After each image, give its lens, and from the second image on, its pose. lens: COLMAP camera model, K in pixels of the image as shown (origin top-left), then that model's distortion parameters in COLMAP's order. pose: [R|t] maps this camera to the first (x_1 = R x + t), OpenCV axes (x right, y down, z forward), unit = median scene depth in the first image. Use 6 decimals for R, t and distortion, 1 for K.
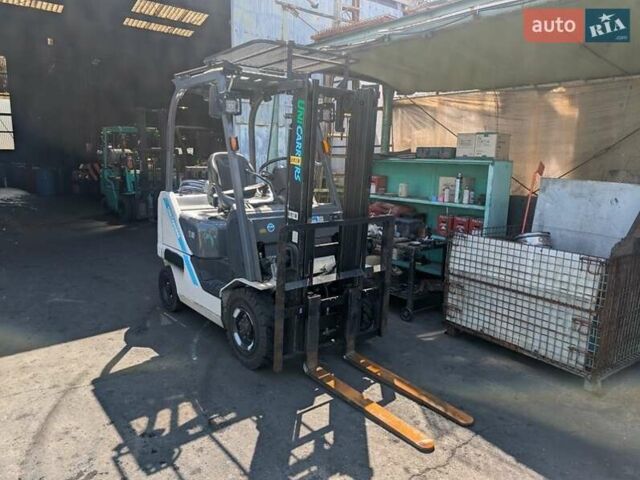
lens RADIAL K [[457.9, 0, 312.3], [0, 457.9, 238.6], [0, 0, 1]] dist [0.003671, -0.002564]
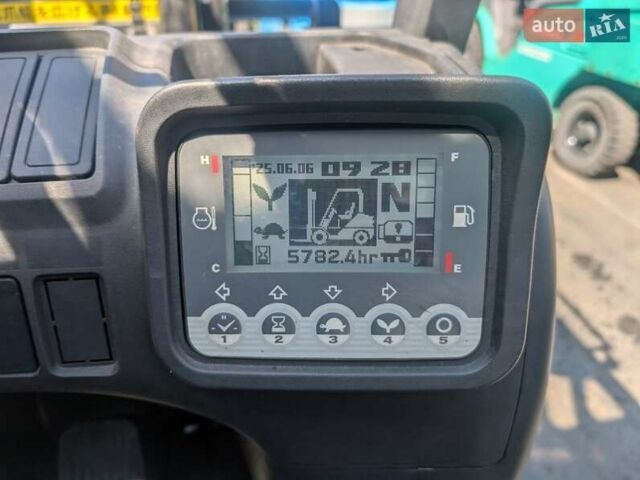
lens RADIAL K [[477.7, 0, 304.0], [0, 477.7, 237.9], [0, 0, 1]] dist [-0.006568, -0.003062]
pose [[-0.876963, -0.273287, 0.395285, -0.151687], [0.065100, 0.747412, 0.661164, -0.083231], [-0.476129, 0.605549, -0.637661, 0.892105]]
